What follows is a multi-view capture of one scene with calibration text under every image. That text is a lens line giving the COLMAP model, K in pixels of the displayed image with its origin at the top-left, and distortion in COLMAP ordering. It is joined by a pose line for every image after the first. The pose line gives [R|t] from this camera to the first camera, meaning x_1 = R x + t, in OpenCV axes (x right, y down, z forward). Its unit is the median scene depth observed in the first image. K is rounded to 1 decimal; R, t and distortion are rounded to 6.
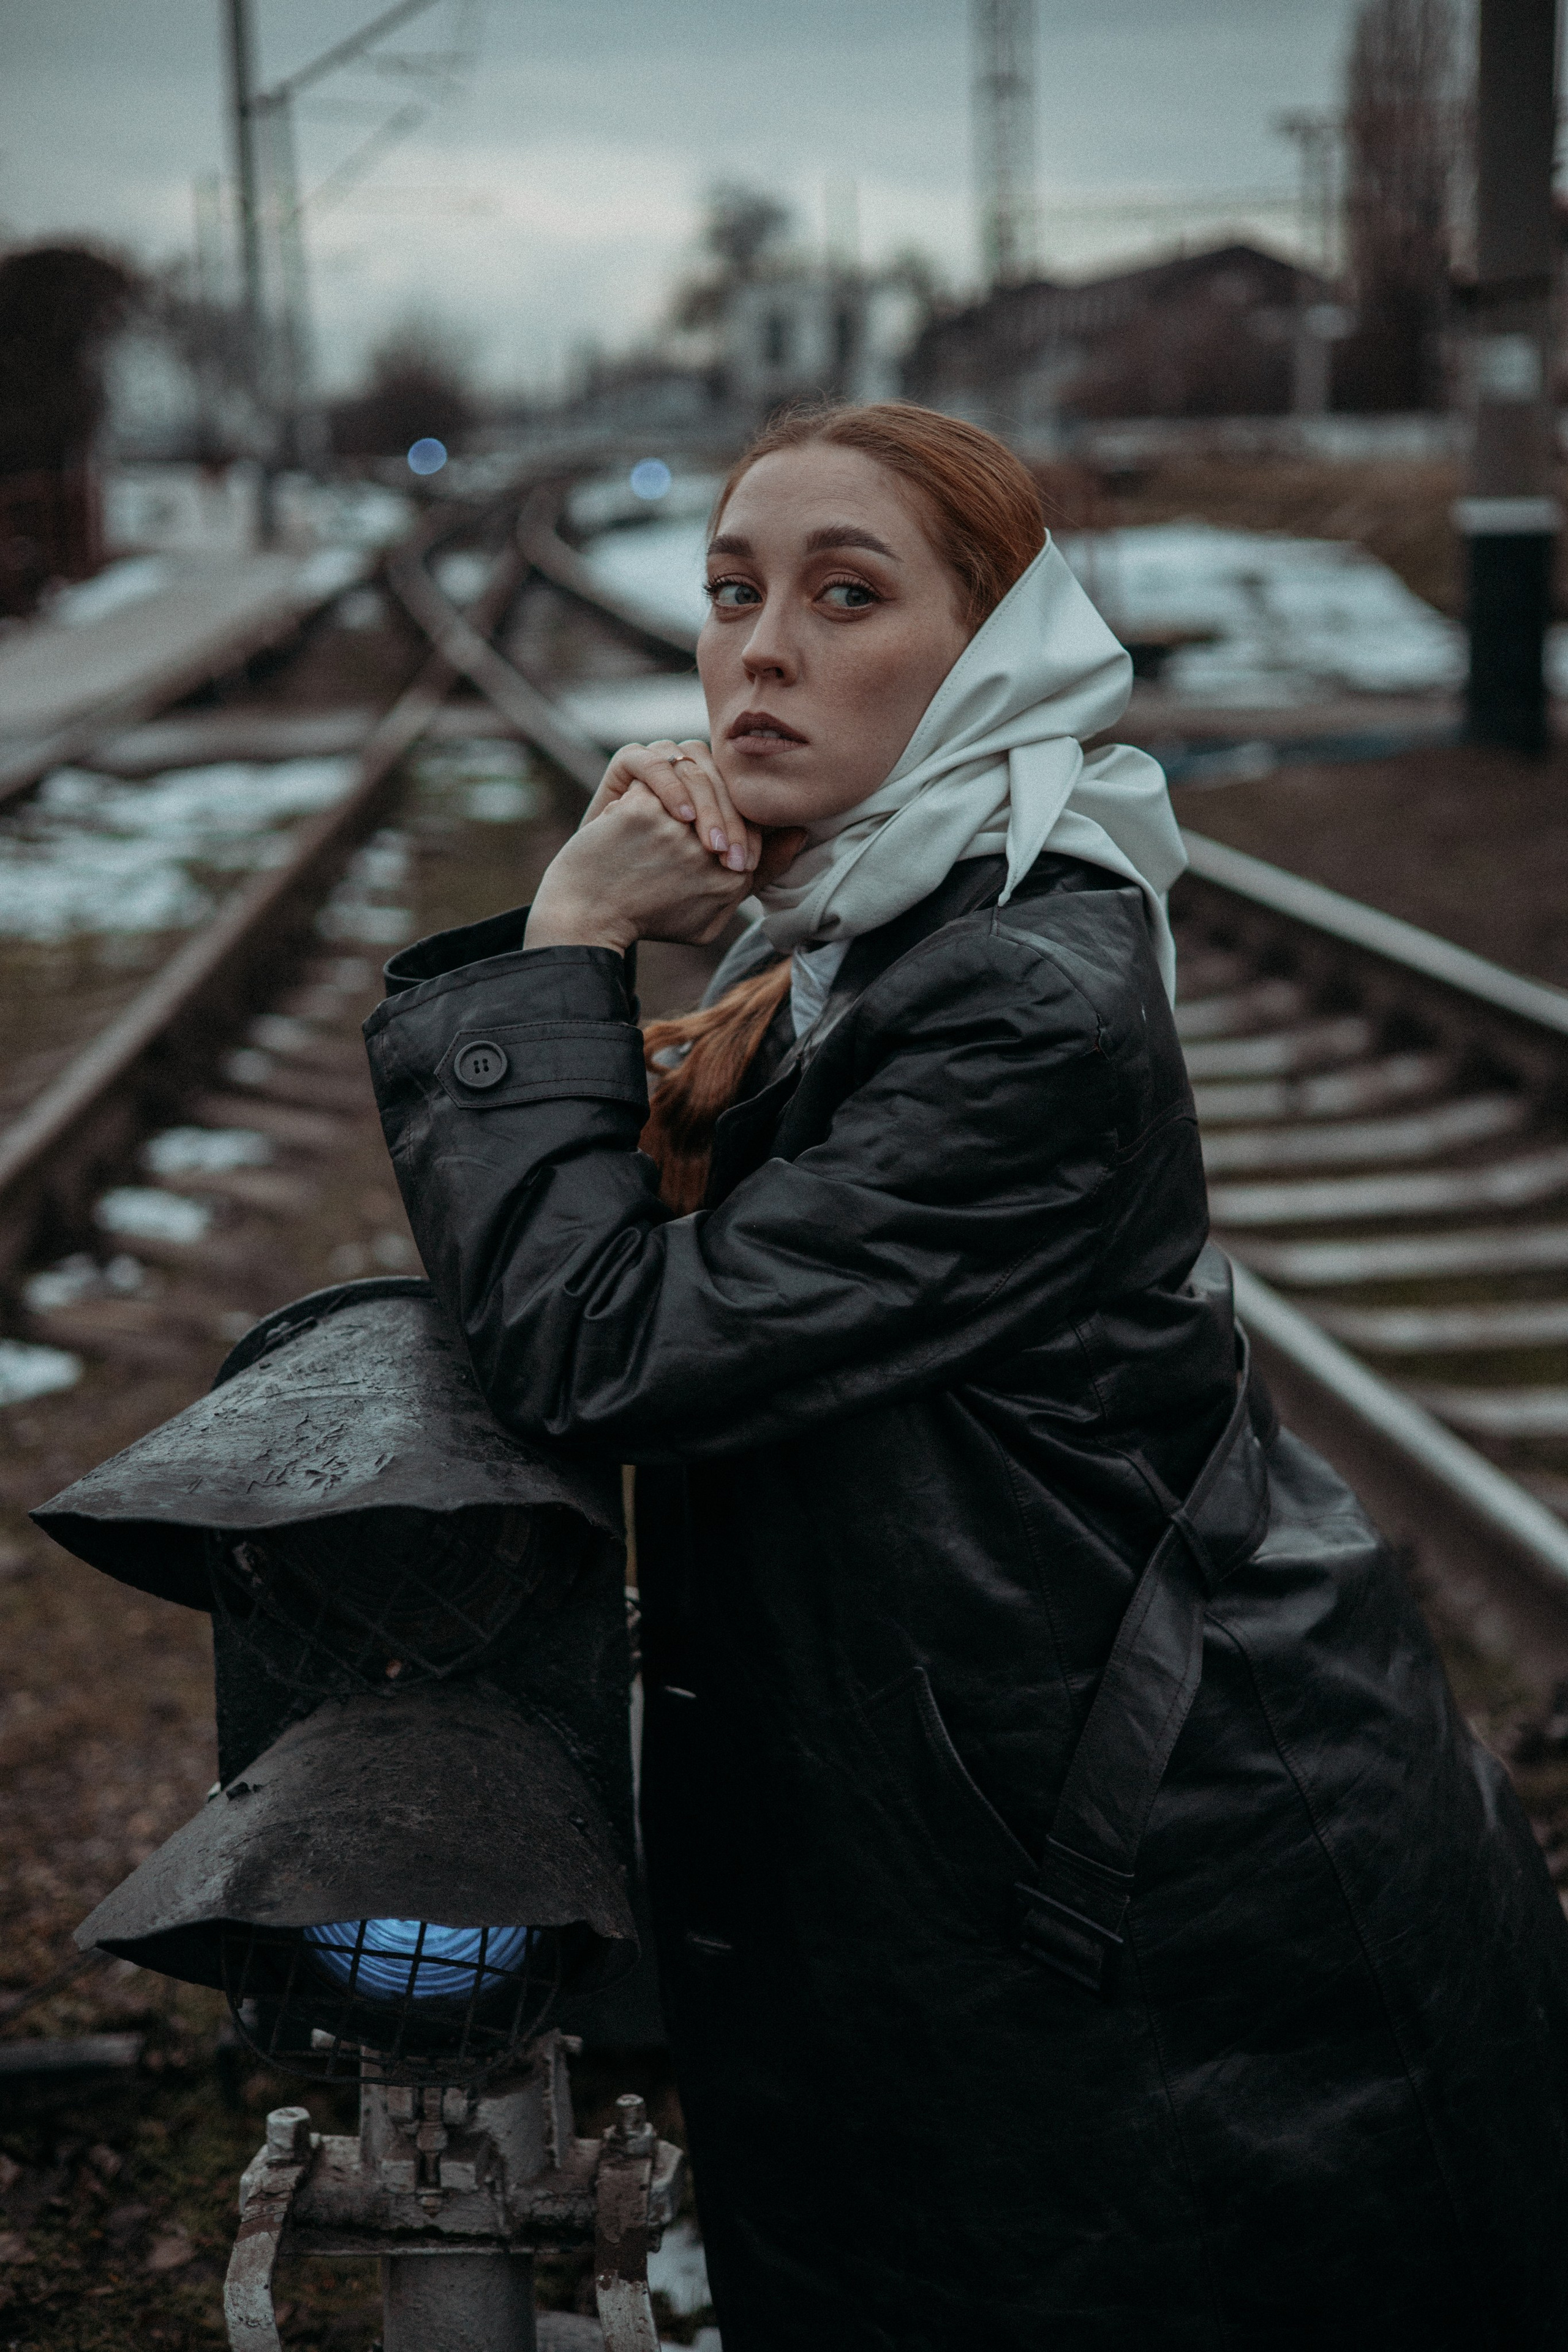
lens RADIAL K [[3016.6, 0, 791.4], [0, 3016.6, 1123.4], [0, 0, 1]] dist [0.010616, -0.059666]
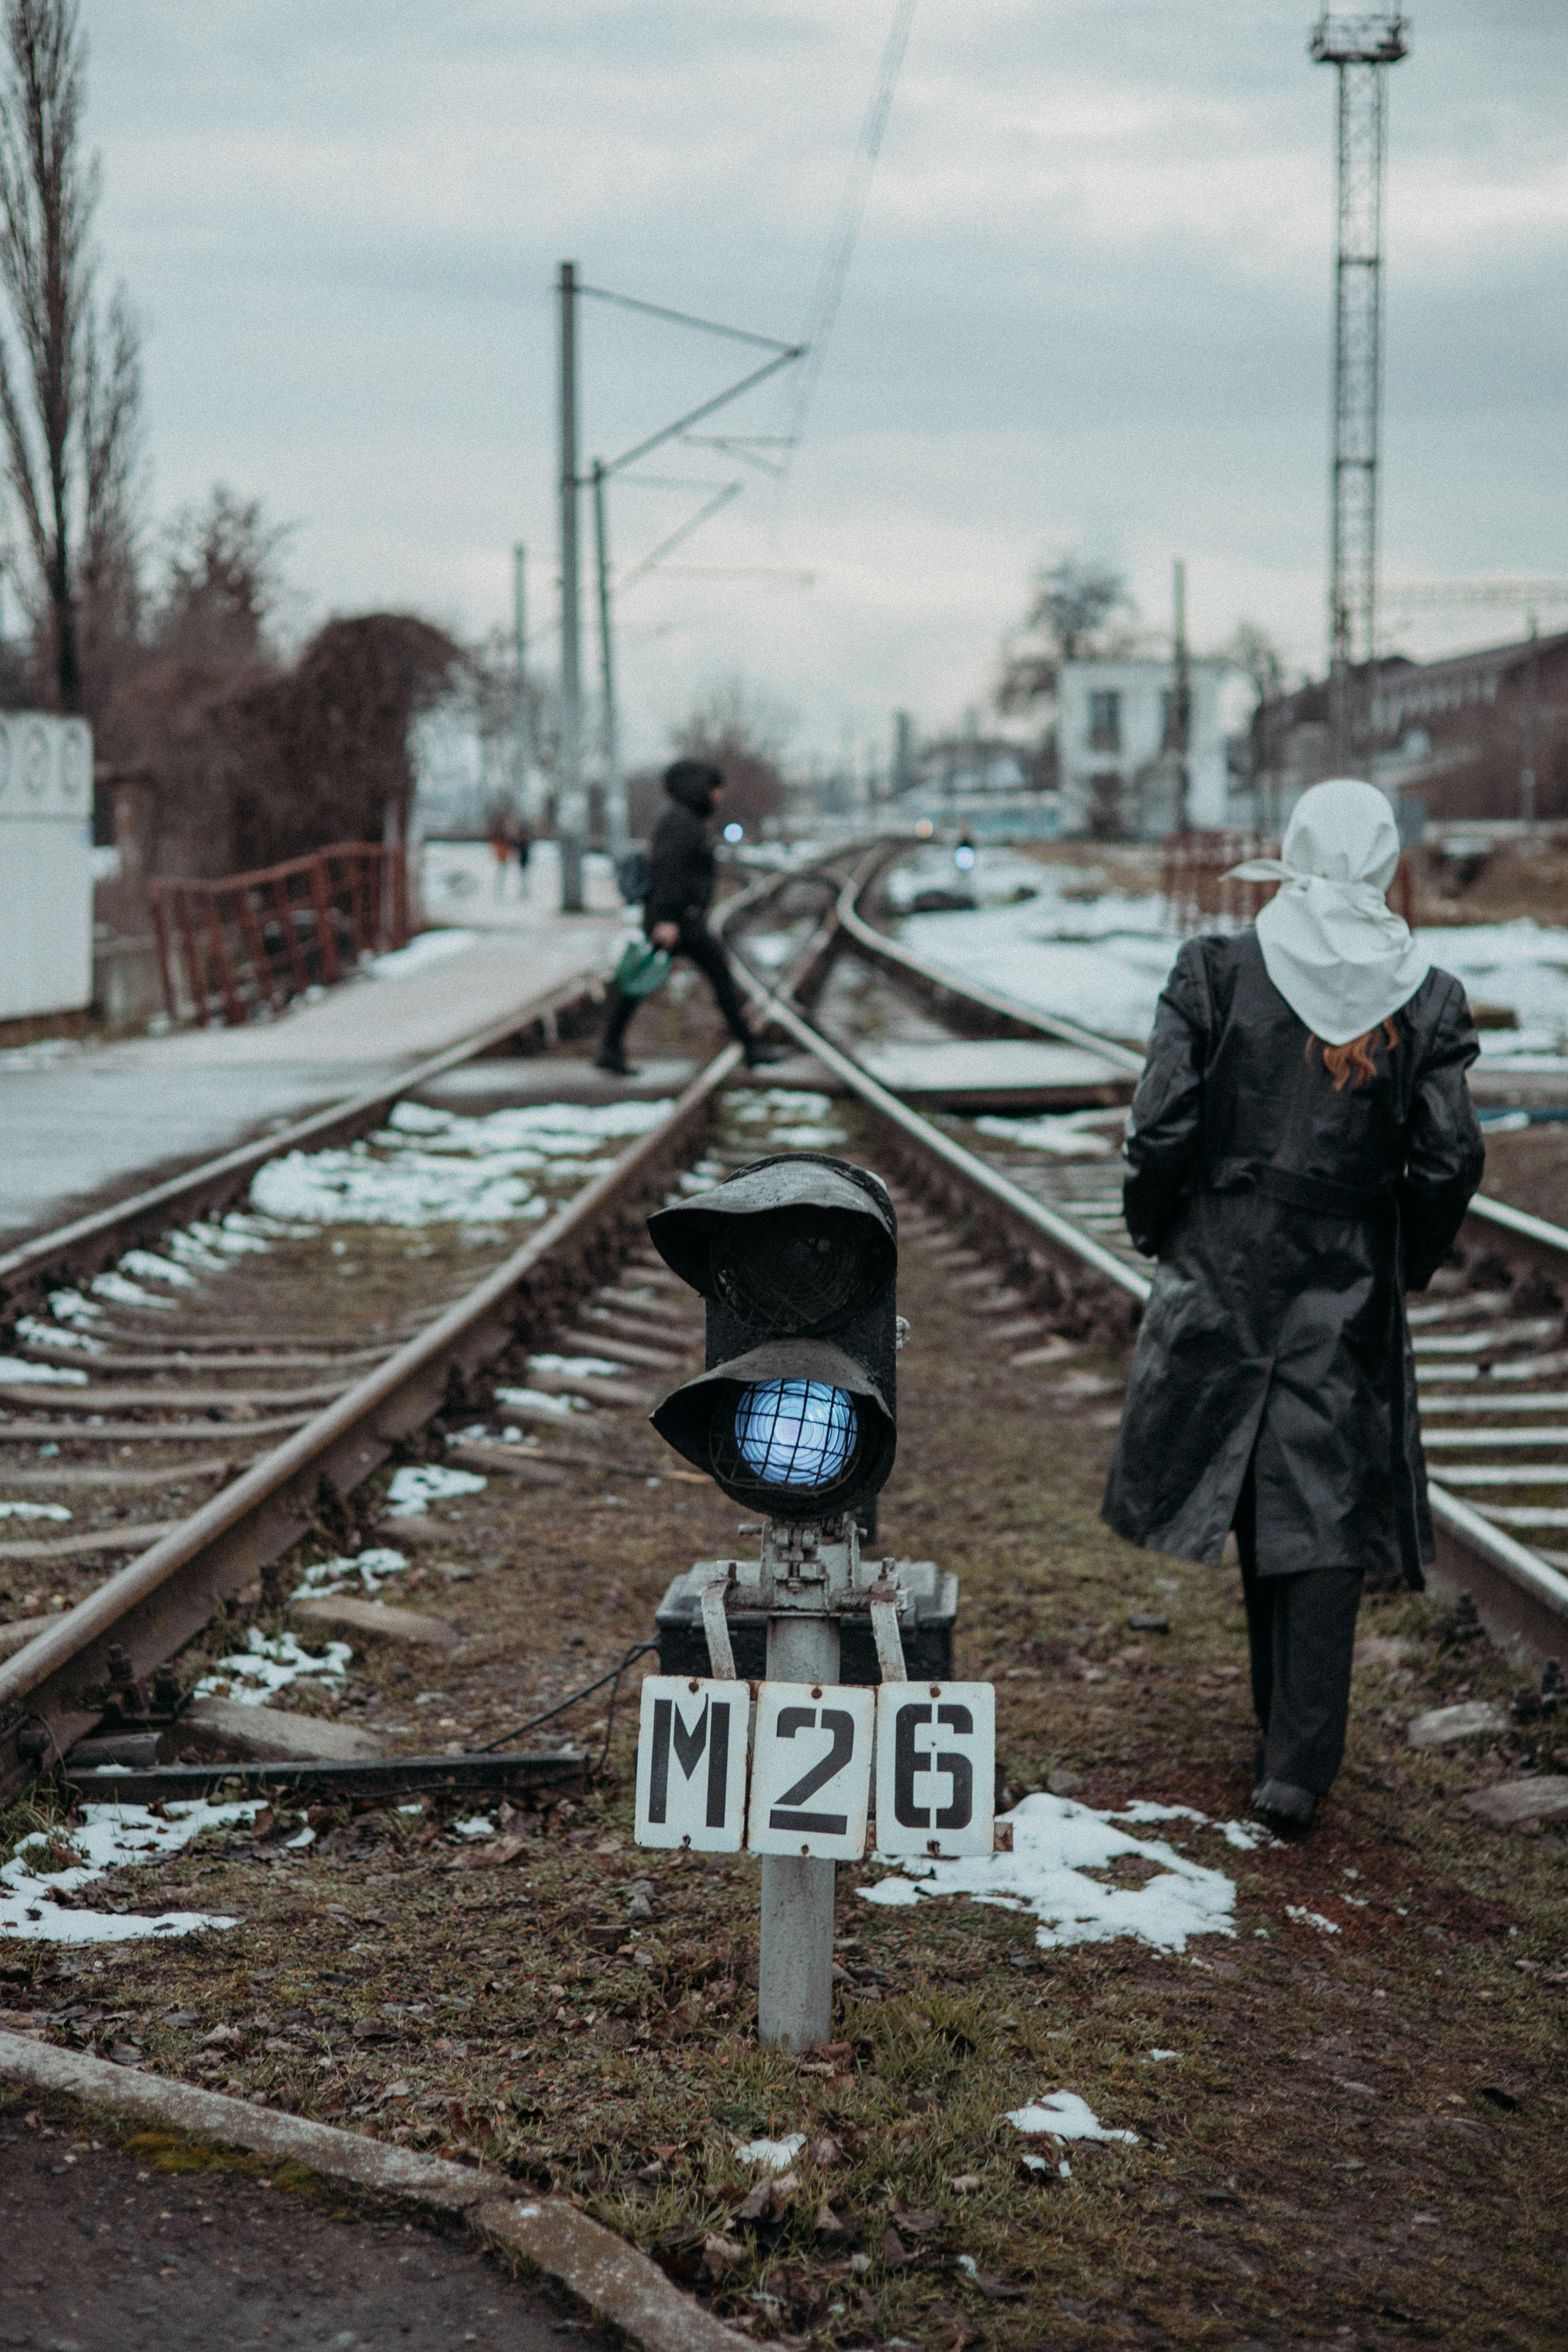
lens RADIAL K [[3444.9, 0, 780.8], [0, 3444.9, 1213.9], [0, 0, 1]] dist [0.036294, -0.025177]
pose [[0.994728, 0.032521, -0.097259, 0.015314], [-0.043083, 0.993156, -0.108555, 0.055324], [0.093063, 0.112173, 0.989321, -0.221851]]
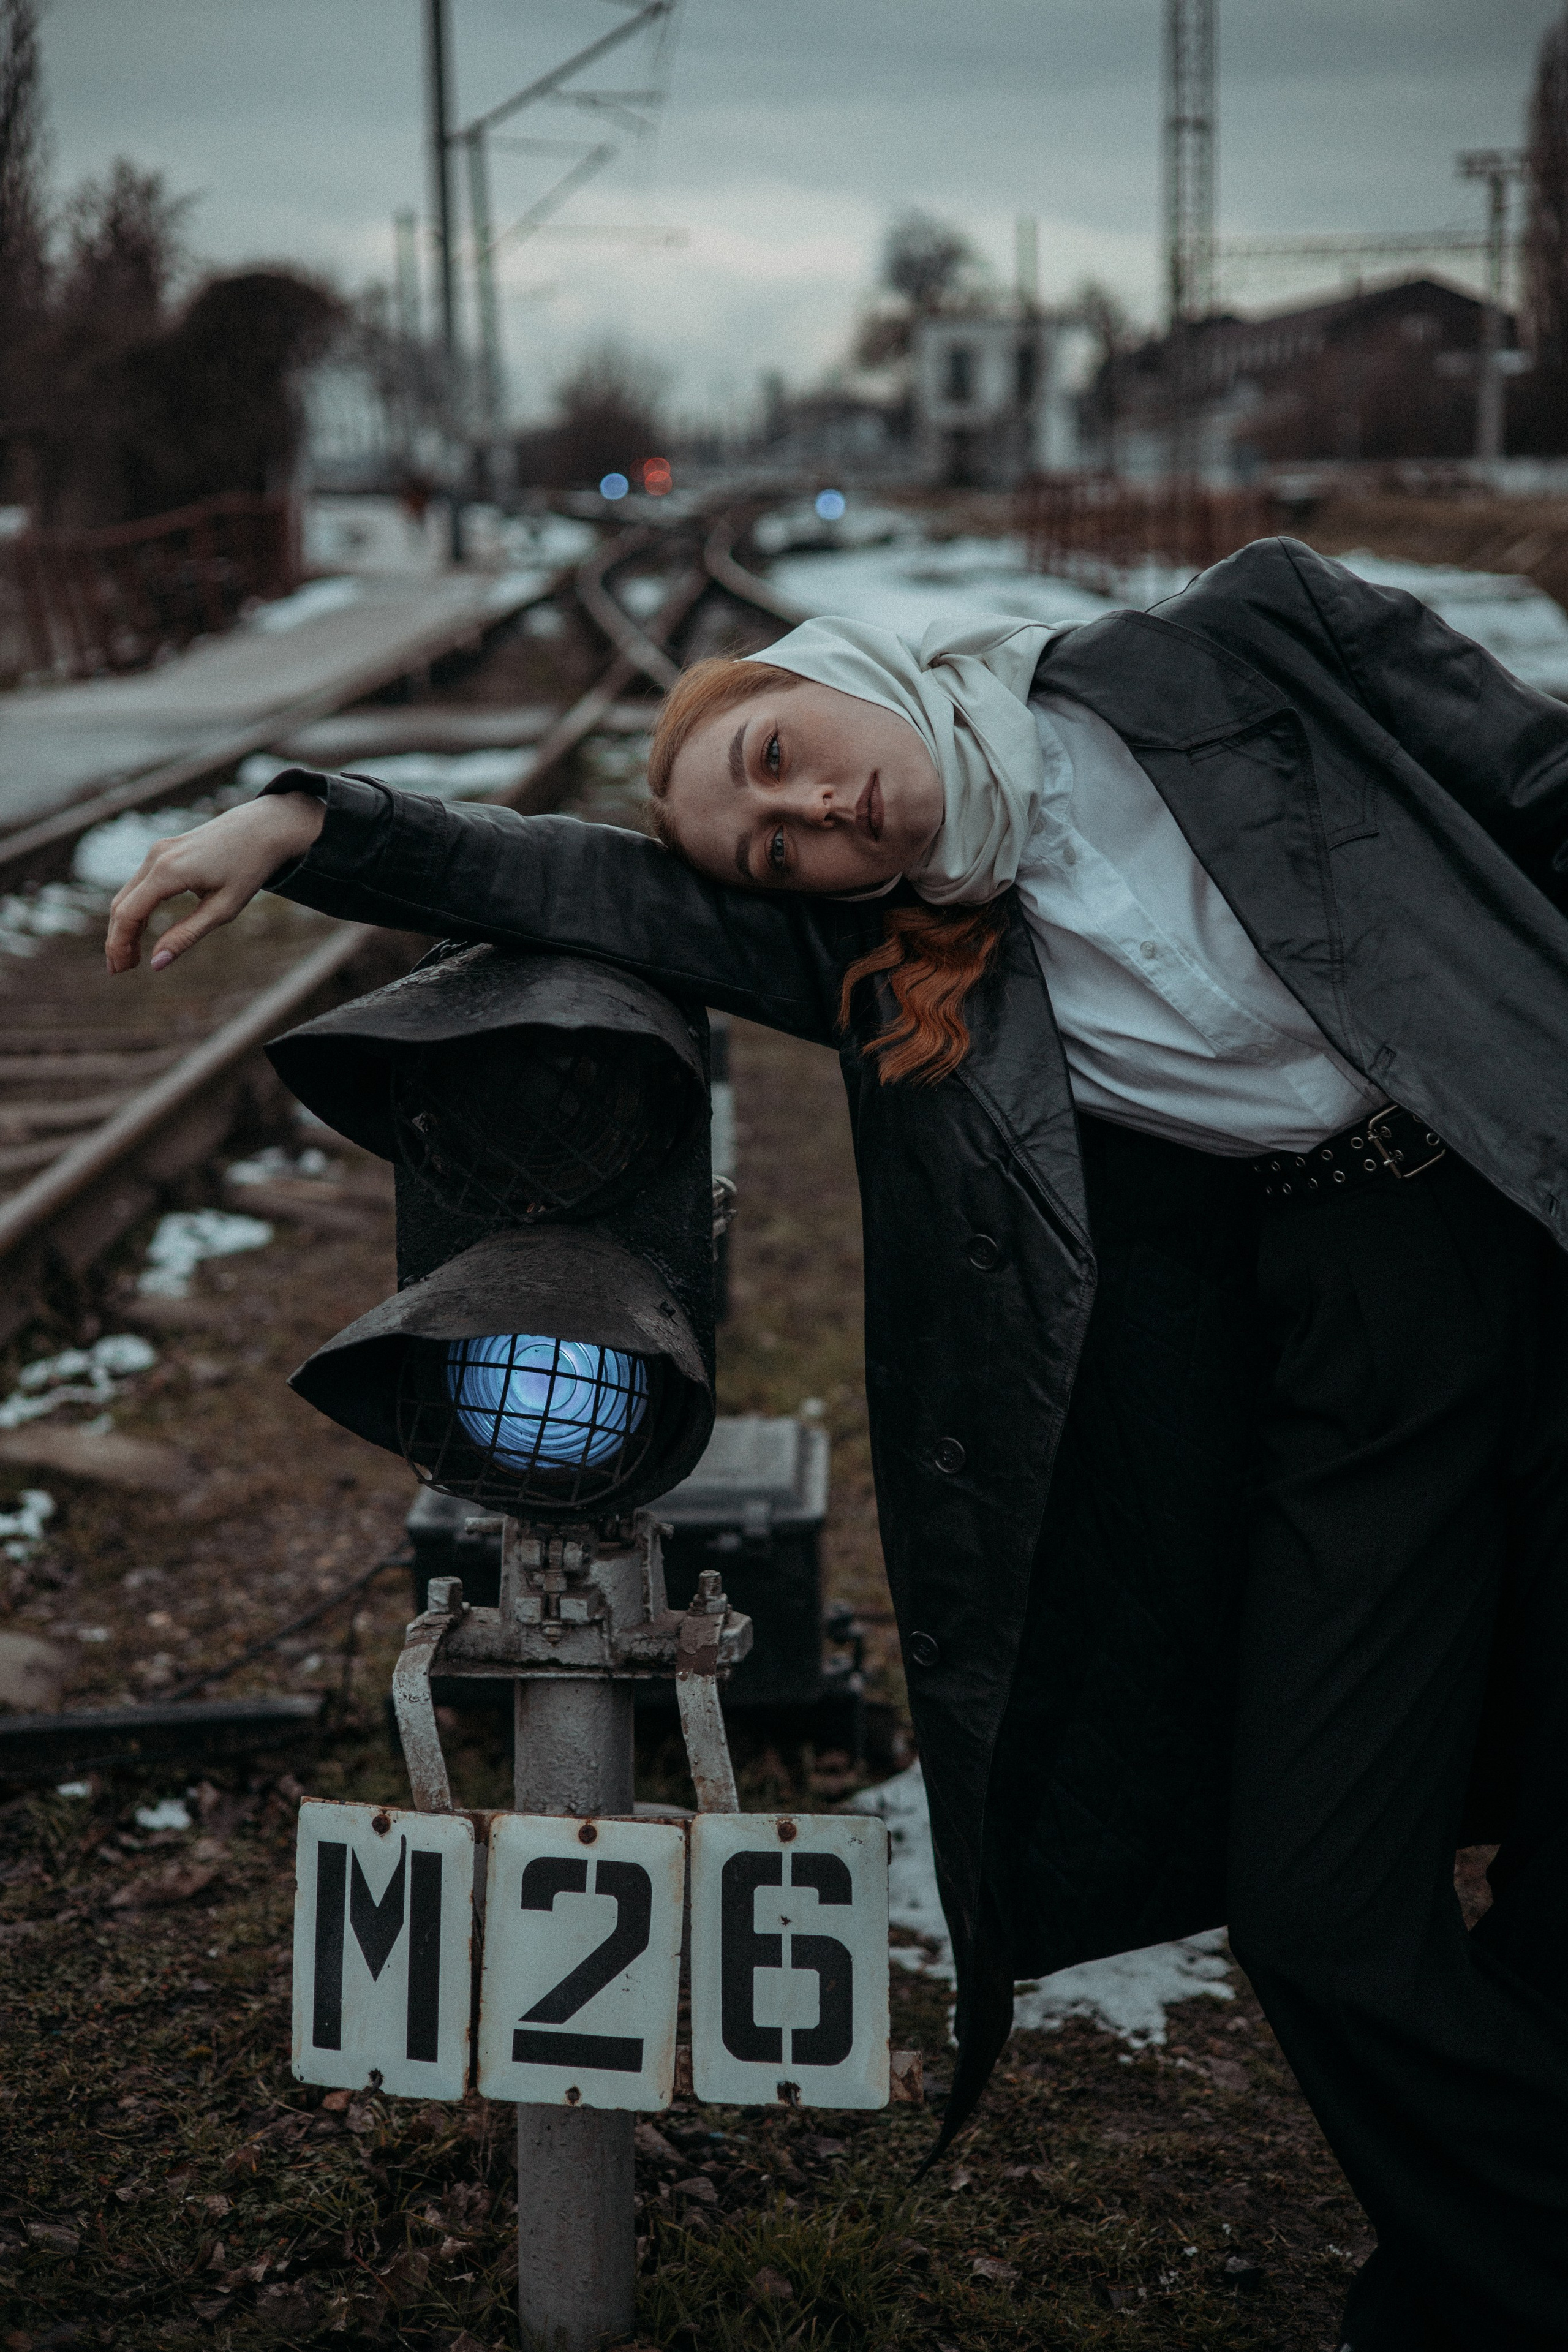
lens RADIAL K [[3016.6, 0, 791.4], [0, 3016.6, 1123.4], [0, 0, 1]] dist [0.010616, -0.059666]
pose [[0.998146, 0.018744, -0.057915, 0.008178], [-0.019565, 0.999716, -0.013640, 0.023720], [0.057643, 0.014748, 0.998228, -0.044166]]
